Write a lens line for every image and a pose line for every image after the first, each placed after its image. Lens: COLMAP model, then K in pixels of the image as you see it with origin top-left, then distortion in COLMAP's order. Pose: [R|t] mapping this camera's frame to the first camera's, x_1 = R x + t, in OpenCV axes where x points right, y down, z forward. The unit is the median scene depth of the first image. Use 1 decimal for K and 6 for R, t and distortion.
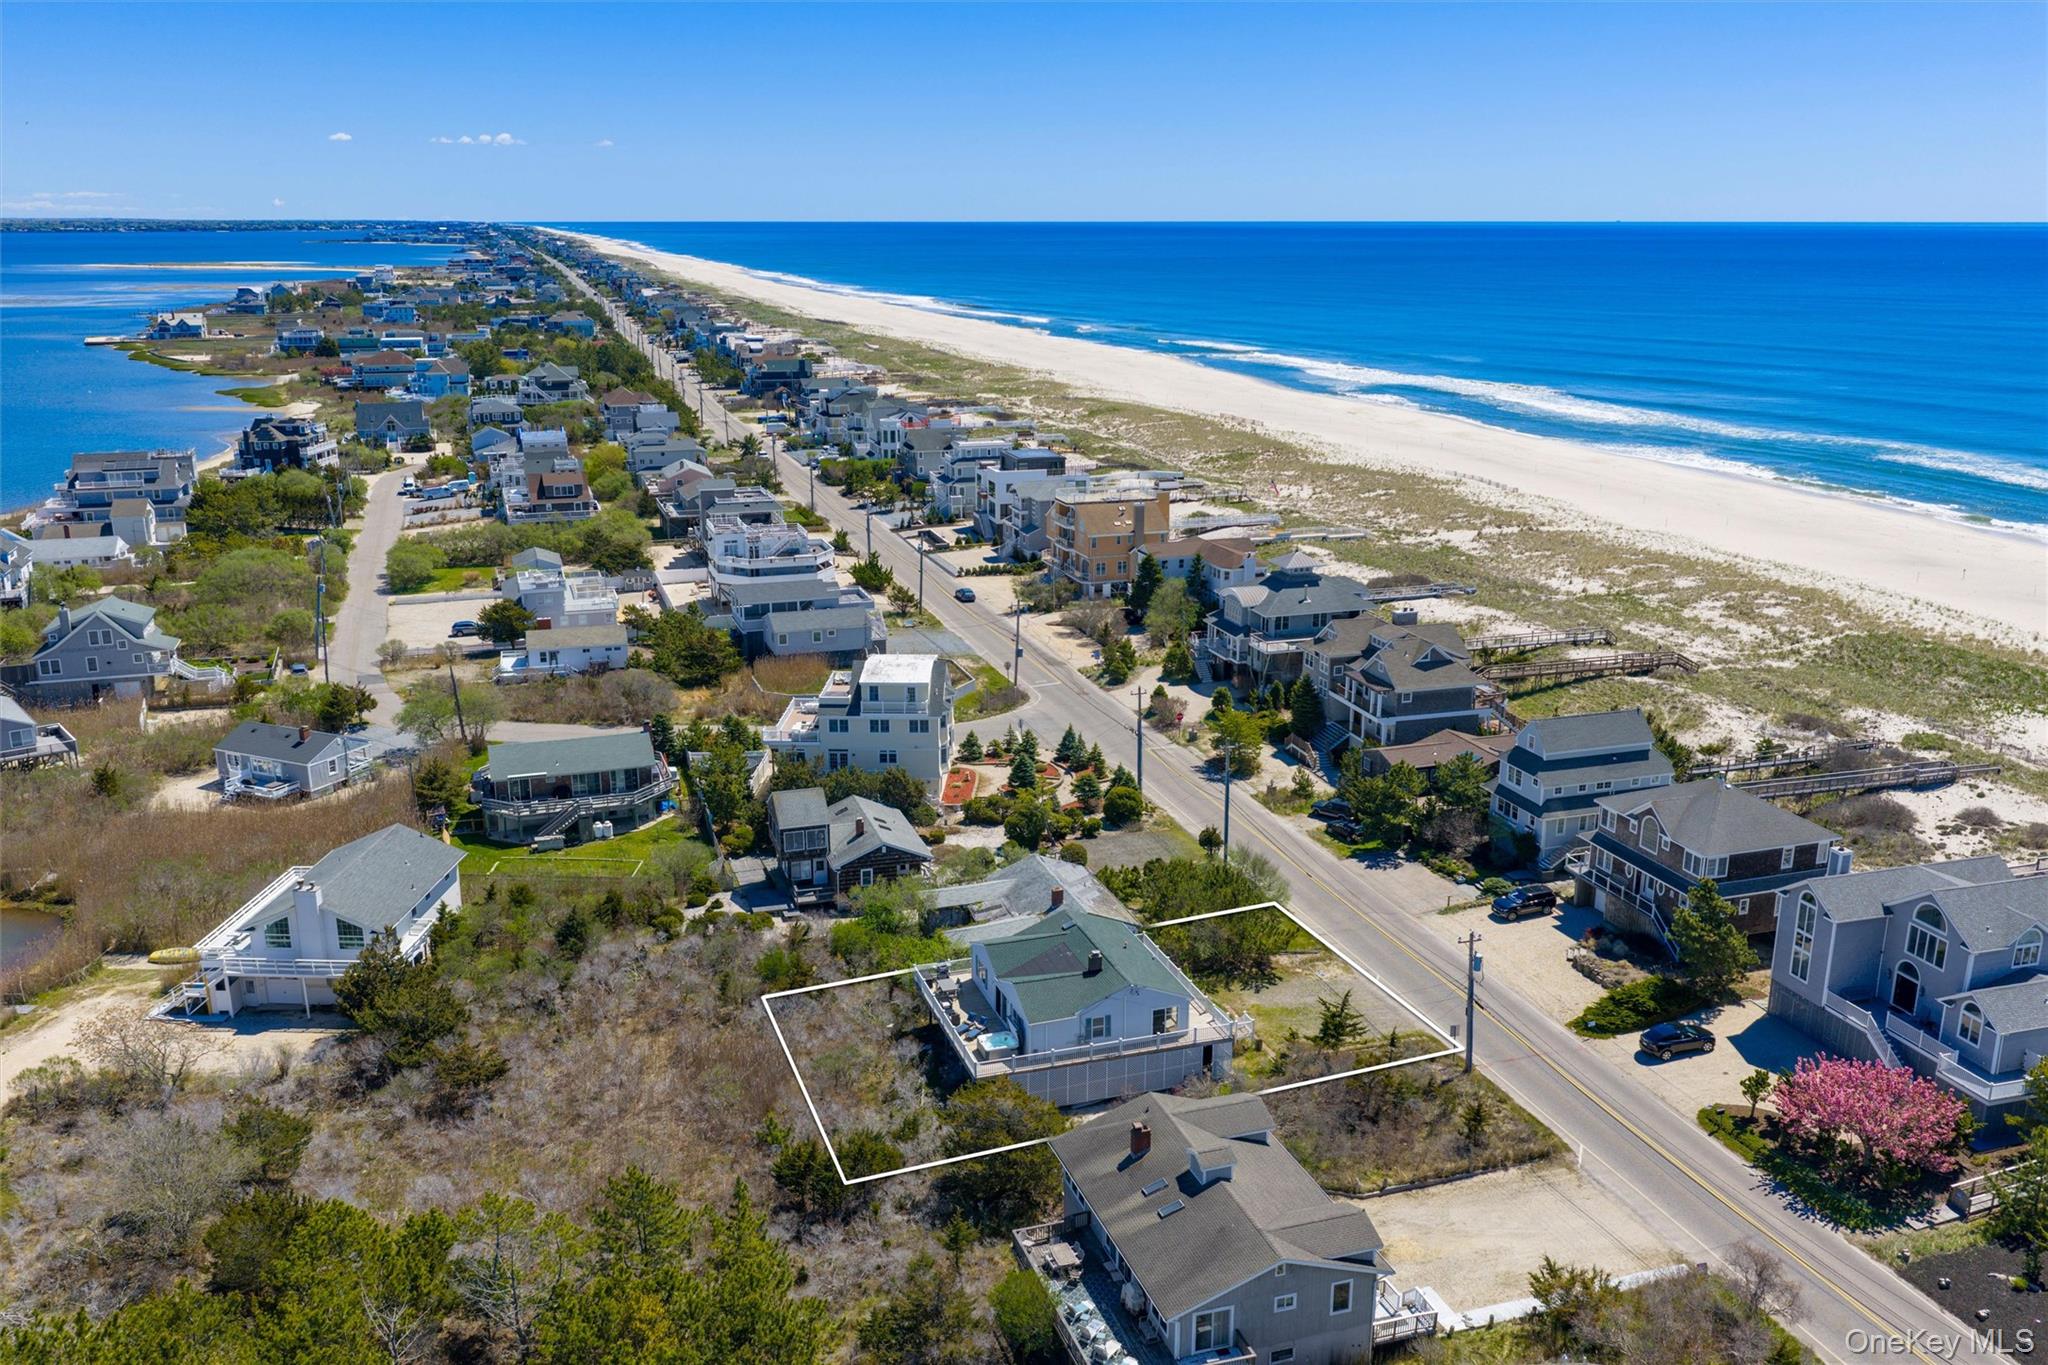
lens RADIAL K [[1686.6, 0, 1026.0], [0, 1686.6, 691.2], [0, 0, 1]] dist [0.027338, -0.056608]
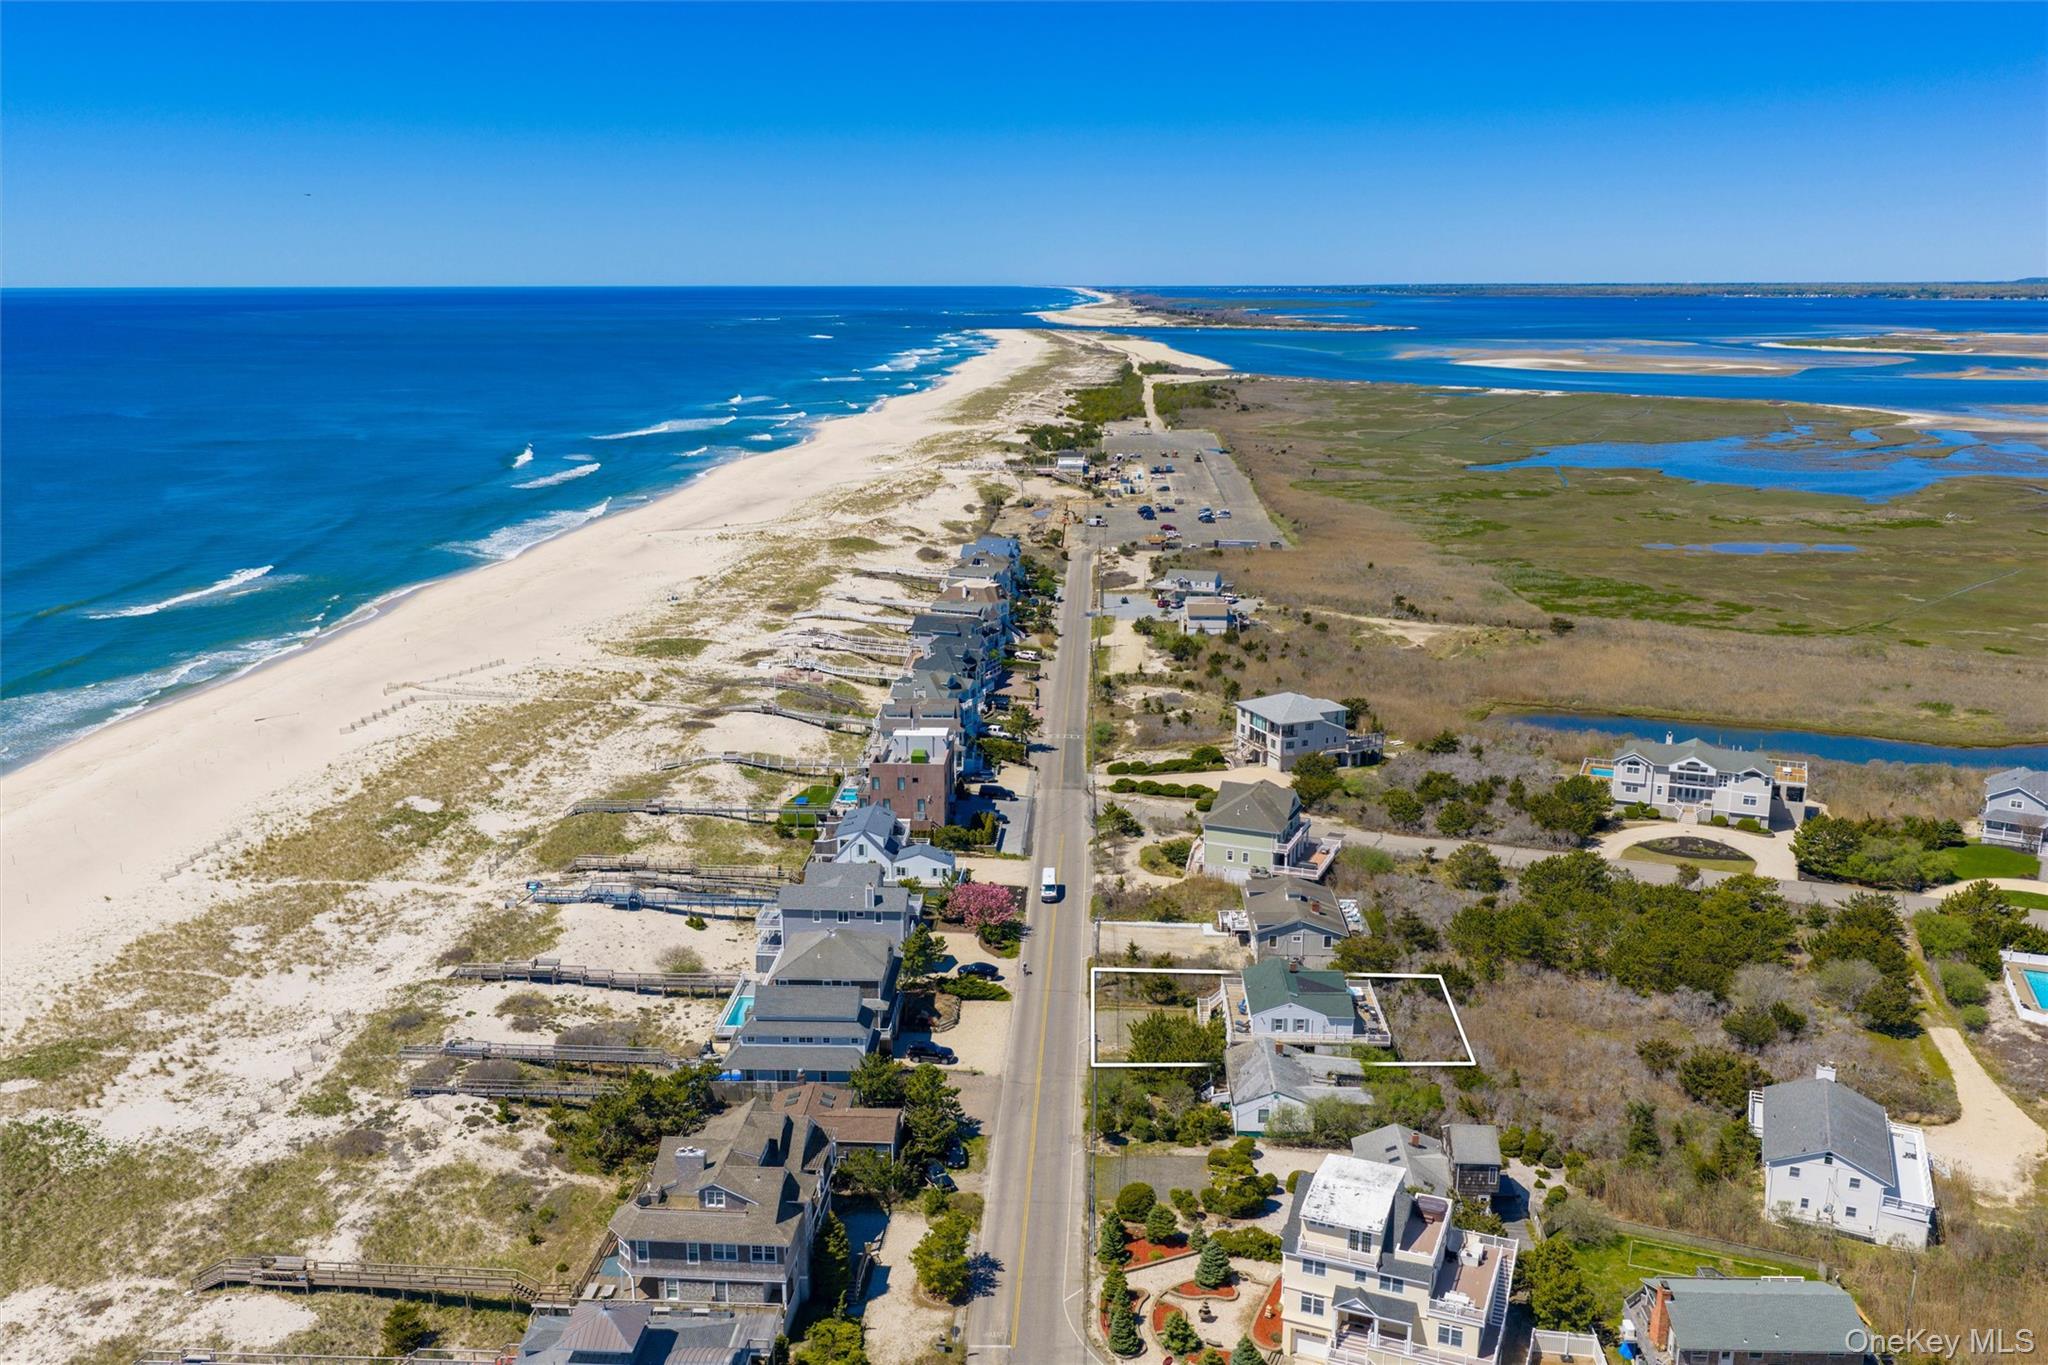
lens RADIAL K [[1686.6, 0, 1026.0], [0, 1686.6, 691.2], [0, 0, 1]] dist [0.027338, -0.056608]
pose [[-0.931948, -0.082675, 0.353042, -0.202628], [0.102068, 0.874470, 0.474219, -0.656820], [-0.347930, 0.477982, -0.806522, 1.637983]]
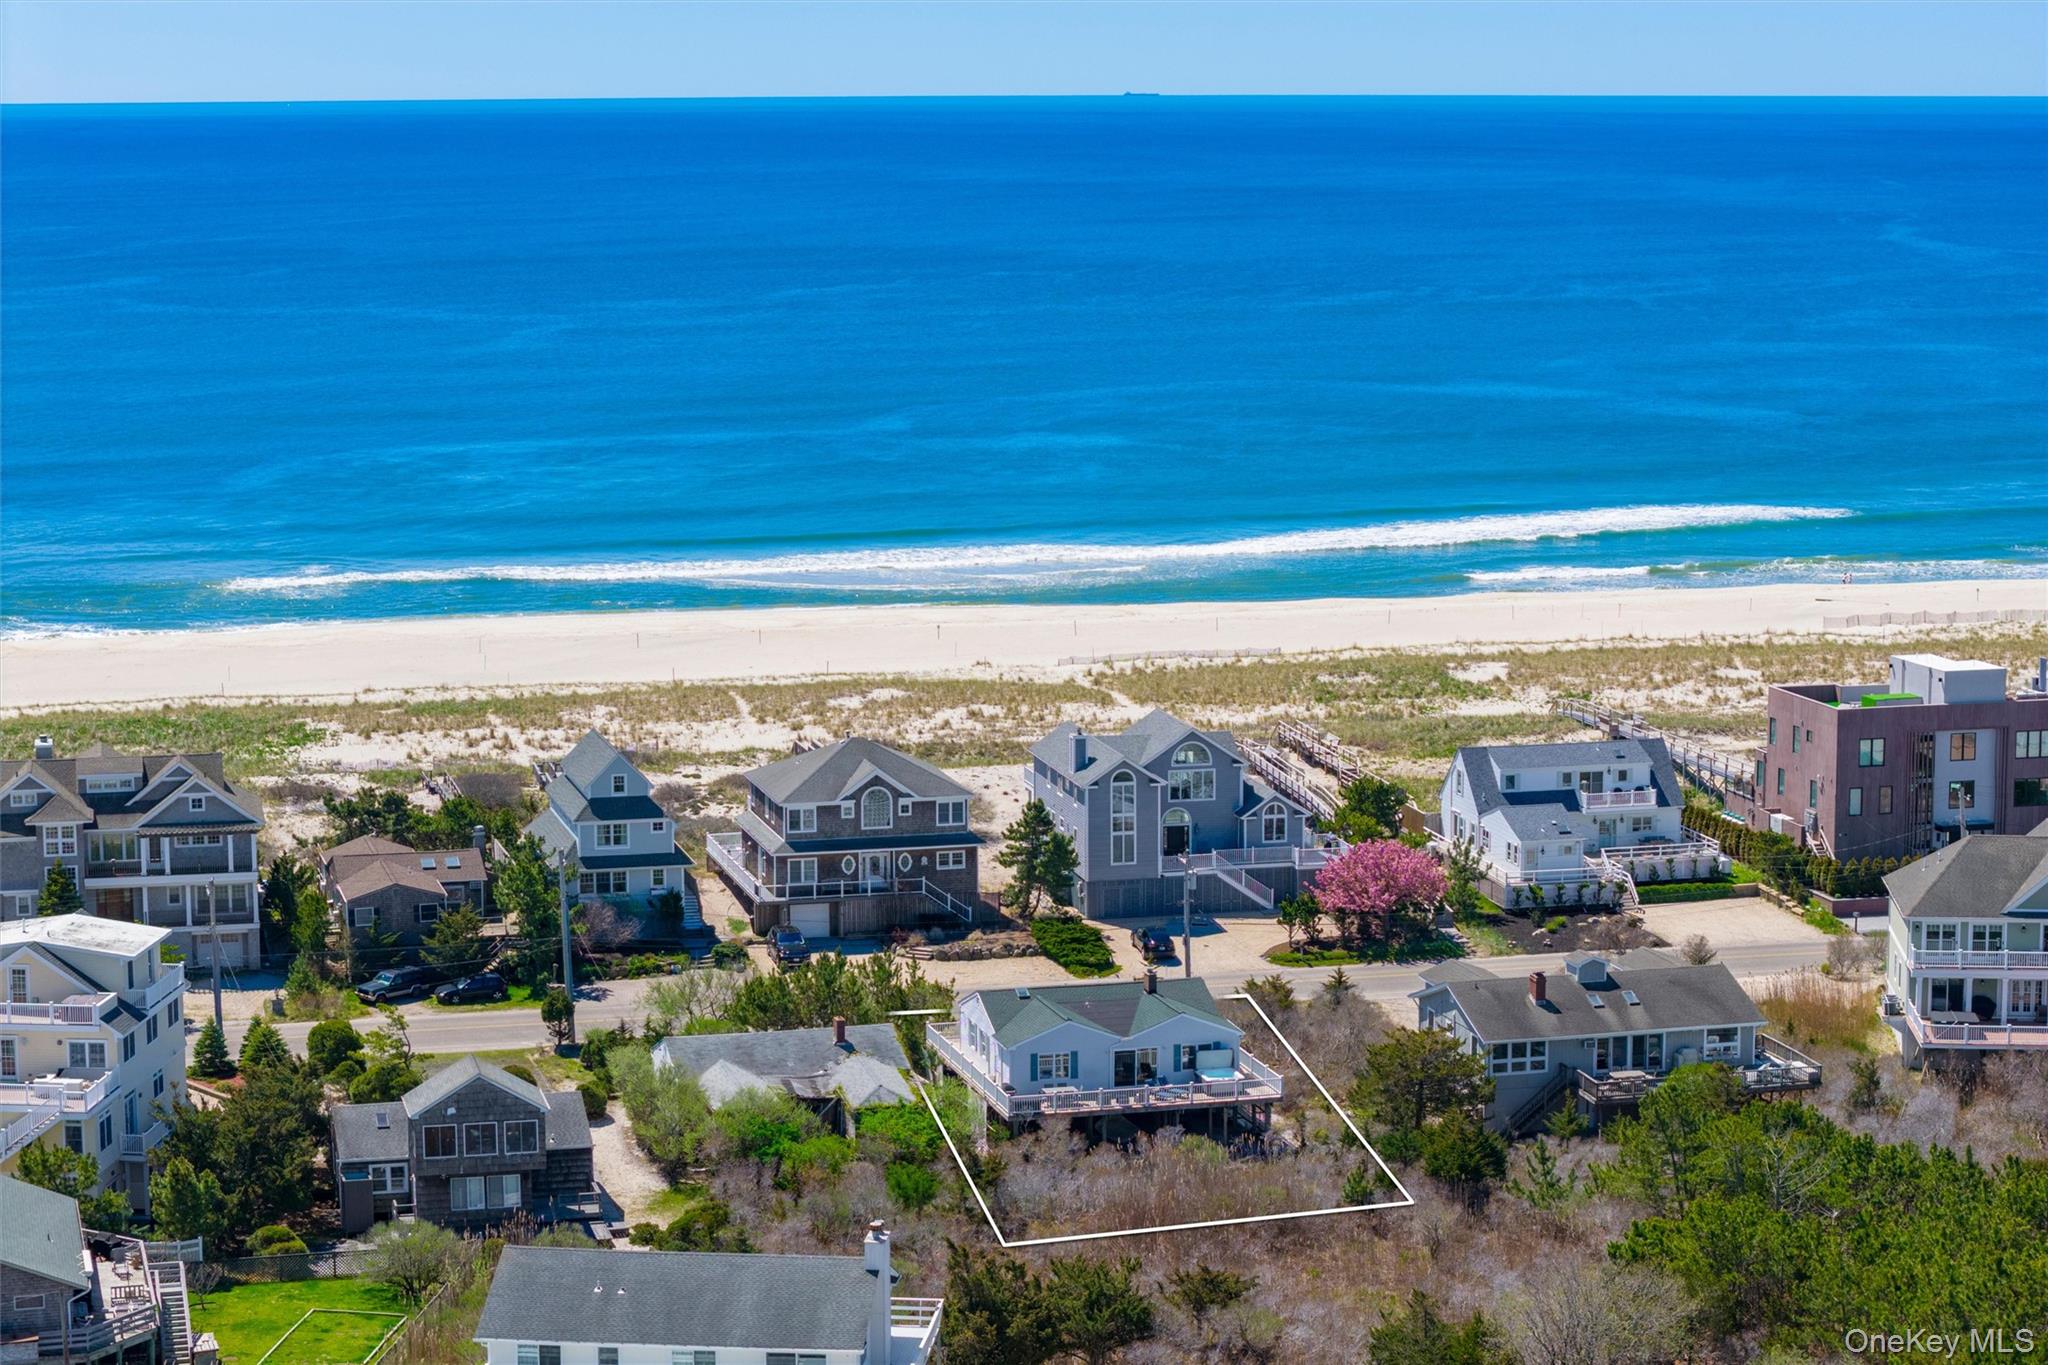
lens RADIAL K [[4087.2, 0, 1024.0], [0, 4087.2, 682.5], [0, 0, 1]] dist [-0.190450, 0.423864]
pose [[0.054441, -0.142408, 0.988310, -1.328100], [0.270917, 0.954757, 0.122650, -0.167598], [-0.961062, 0.261073, 0.090559, 0.577262]]
